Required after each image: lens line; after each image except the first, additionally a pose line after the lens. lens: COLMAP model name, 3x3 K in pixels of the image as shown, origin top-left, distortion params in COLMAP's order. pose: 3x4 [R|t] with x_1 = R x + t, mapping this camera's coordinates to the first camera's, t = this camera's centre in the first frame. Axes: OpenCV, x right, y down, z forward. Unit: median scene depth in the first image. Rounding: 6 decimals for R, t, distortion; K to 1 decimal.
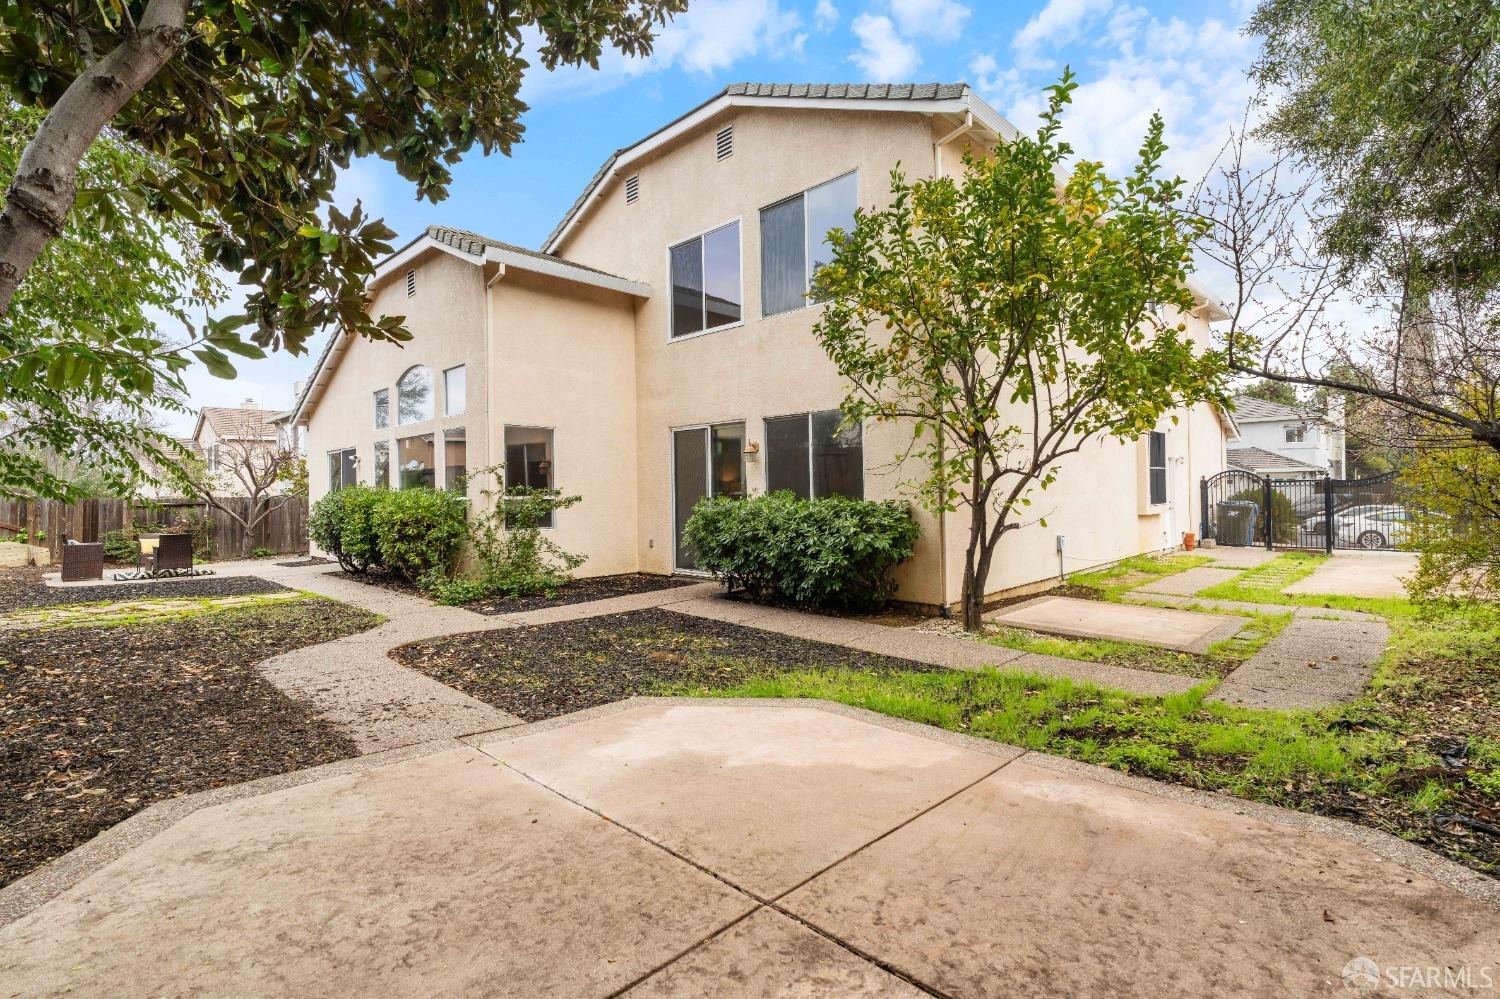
lens RADIAL K [[680.2, 0, 757.6], [0, 680.2, 493.2], [0, 0, 1]] dist [-0.003153, 0.000236]
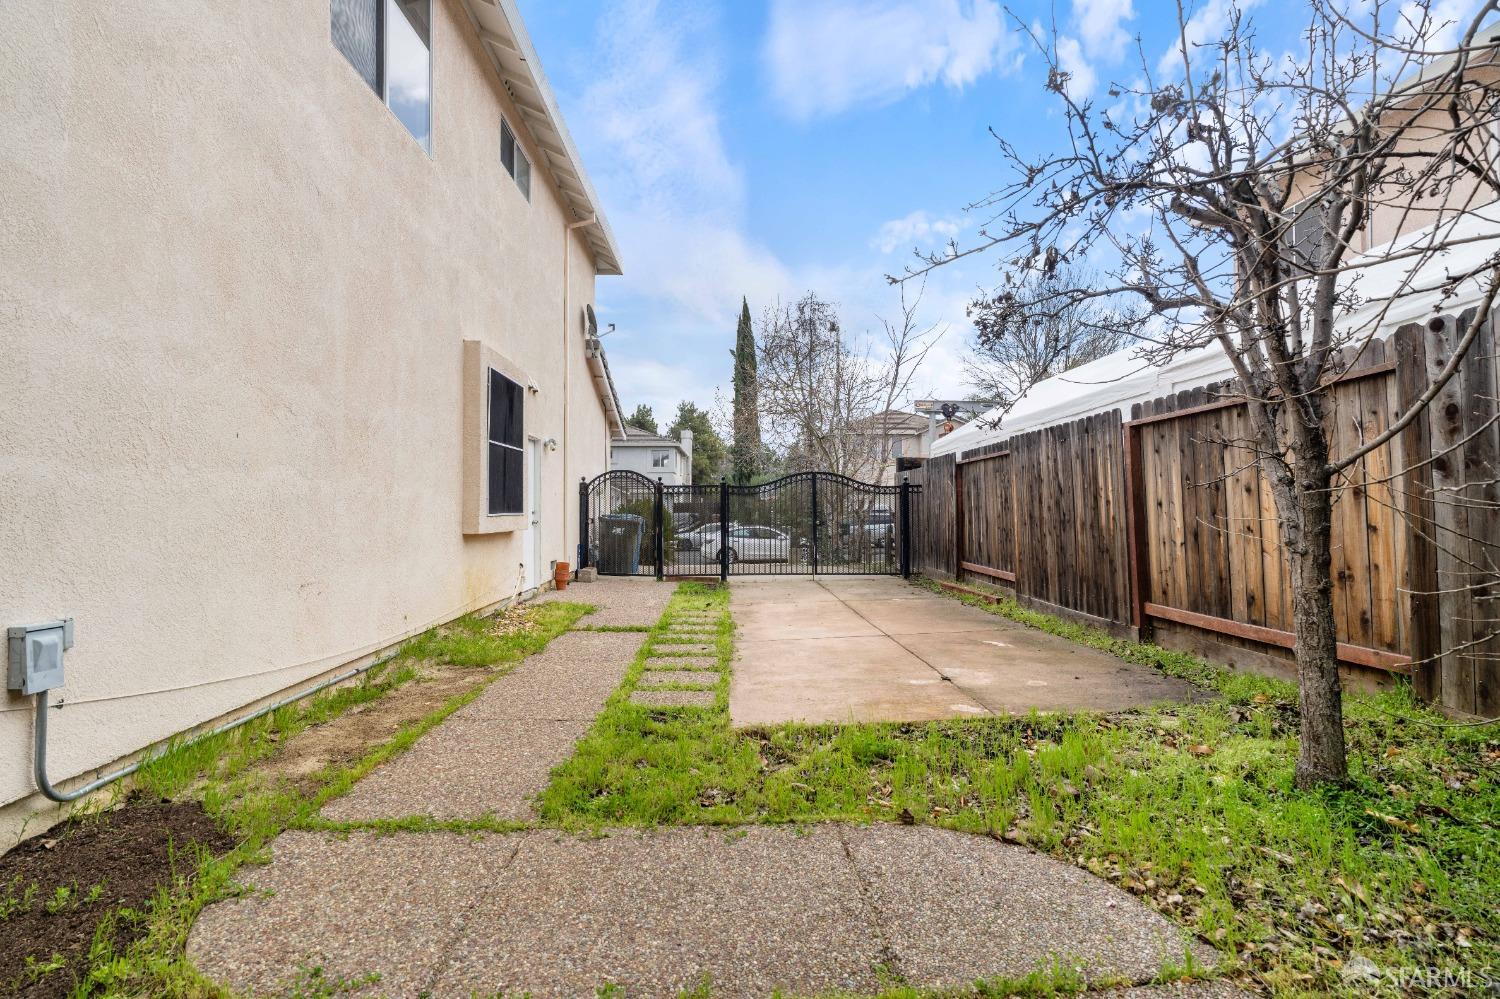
lens RADIAL K [[674.5, 0, 744.8], [0, 674.5, 496.8], [0, 0, 1]] dist [-0.004715, 0.000387]
pose [[0.690126, 0.027706, 0.723158, 0.348212], [-0.009947, 0.999536, -0.028802, 0.017096], [-0.723620, 0.012684, 0.690082, 0.518174]]
